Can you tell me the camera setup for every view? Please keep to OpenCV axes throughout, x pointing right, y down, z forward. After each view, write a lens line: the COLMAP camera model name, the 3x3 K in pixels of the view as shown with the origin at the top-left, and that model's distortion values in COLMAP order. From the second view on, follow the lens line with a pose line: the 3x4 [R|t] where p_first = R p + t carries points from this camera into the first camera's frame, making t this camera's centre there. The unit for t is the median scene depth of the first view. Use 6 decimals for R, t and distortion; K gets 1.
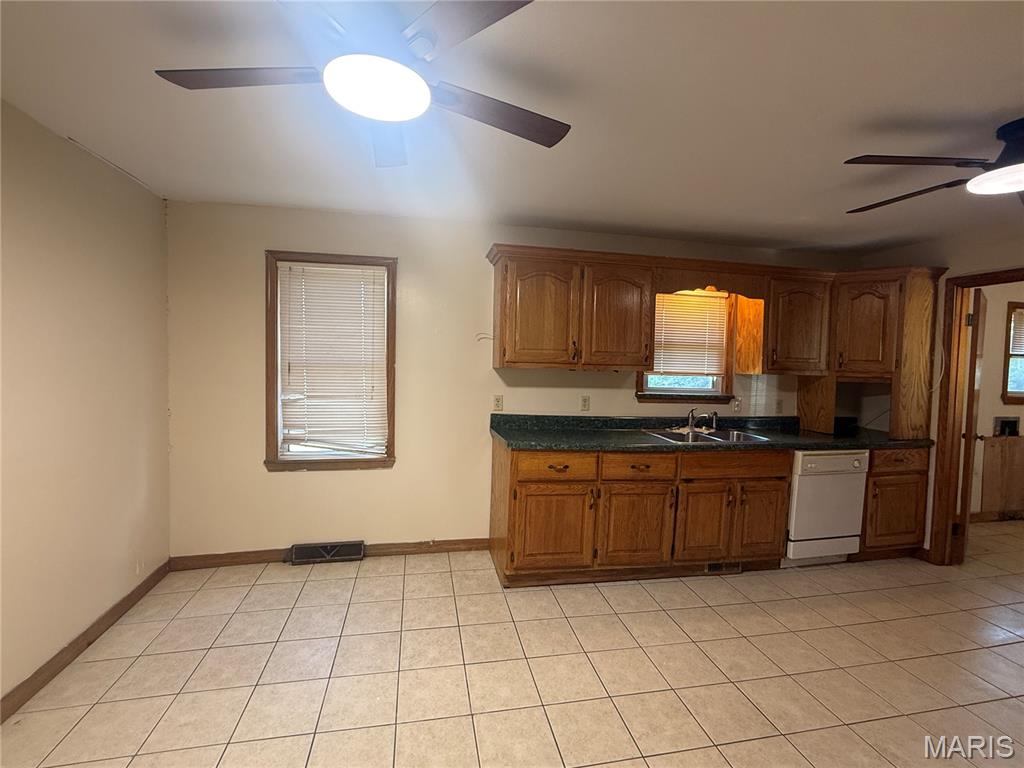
lens RADIAL K [[459.1, 0, 515.1], [0, 459.1, 385.5], [0, 0, 1]] dist [0.000248, 0.000118]
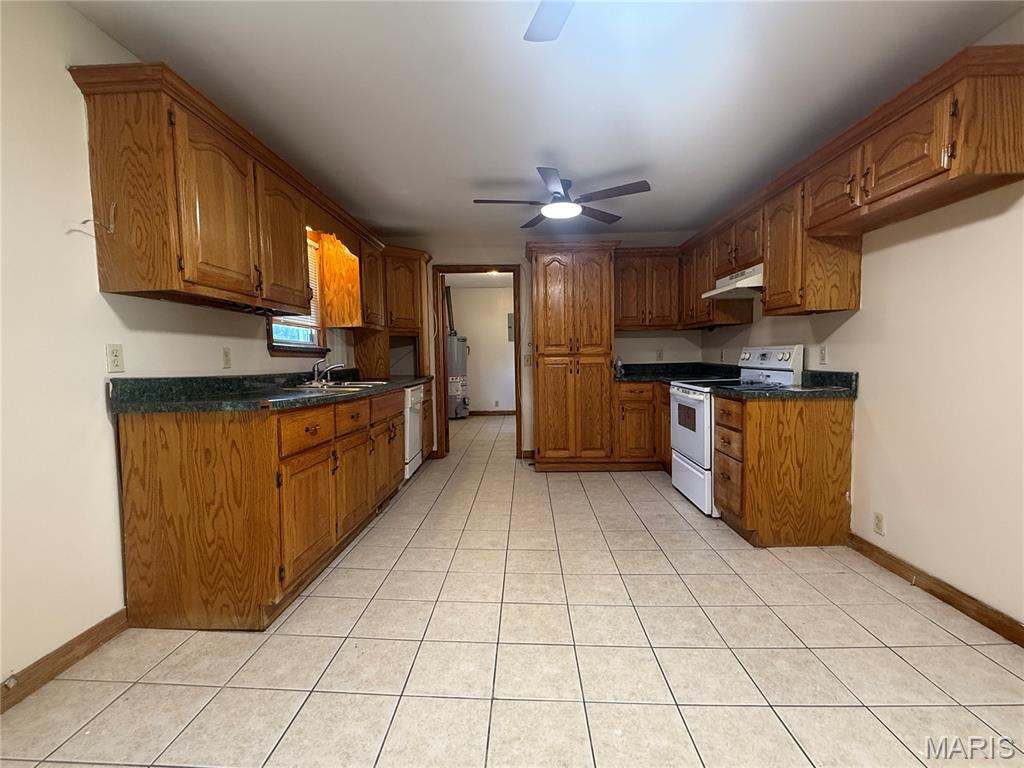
lens RADIAL K [[459.1, 0, 508.6], [0, 459.1, 386.8], [0, 0, 1]] dist [0.000248, 0.000118]
pose [[0.240061, -0.089283, 0.966643, -0.457566], [0.067447, 0.994889, 0.075142, 0.061910], [-0.968412, 0.047159, 0.244856, 0.417999]]
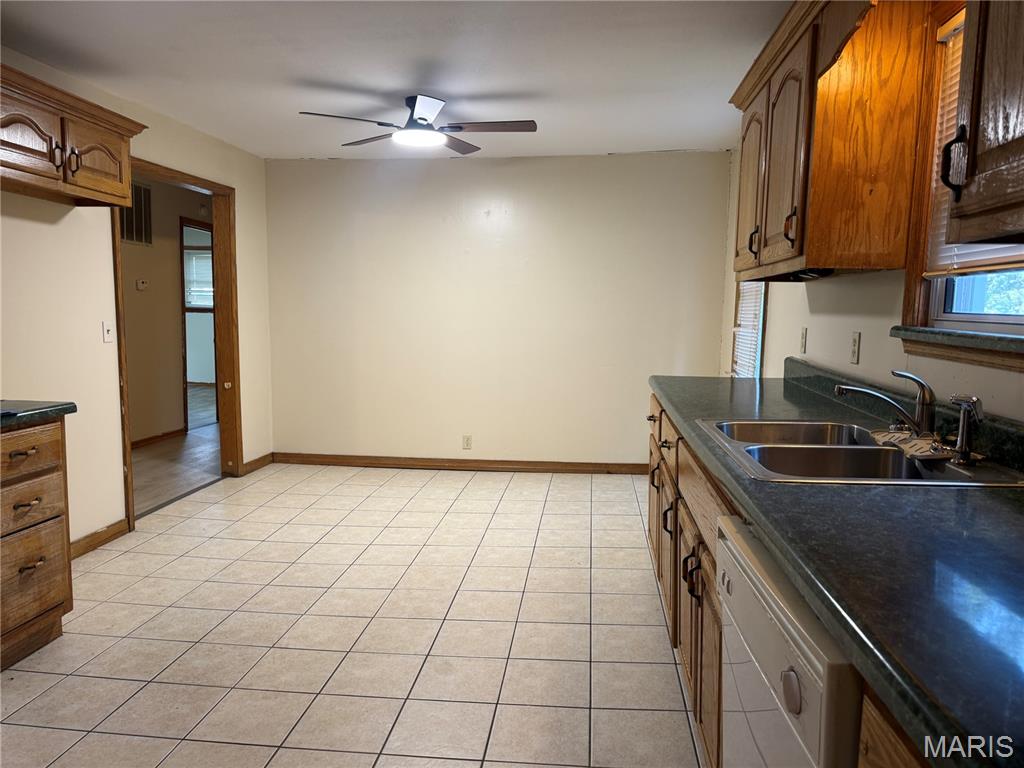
lens RADIAL K [[726.0, 0, 511.7], [0, 726.0, 385.3], [0, 0, 1]] dist [0.048270, -0.007115]
pose [[-0.311984, 0.075848, -0.947055, 1.018946], [-0.061803, 0.993077, 0.099893, 0.023210], [0.948075, 0.089695, -0.305136, 0.942375]]
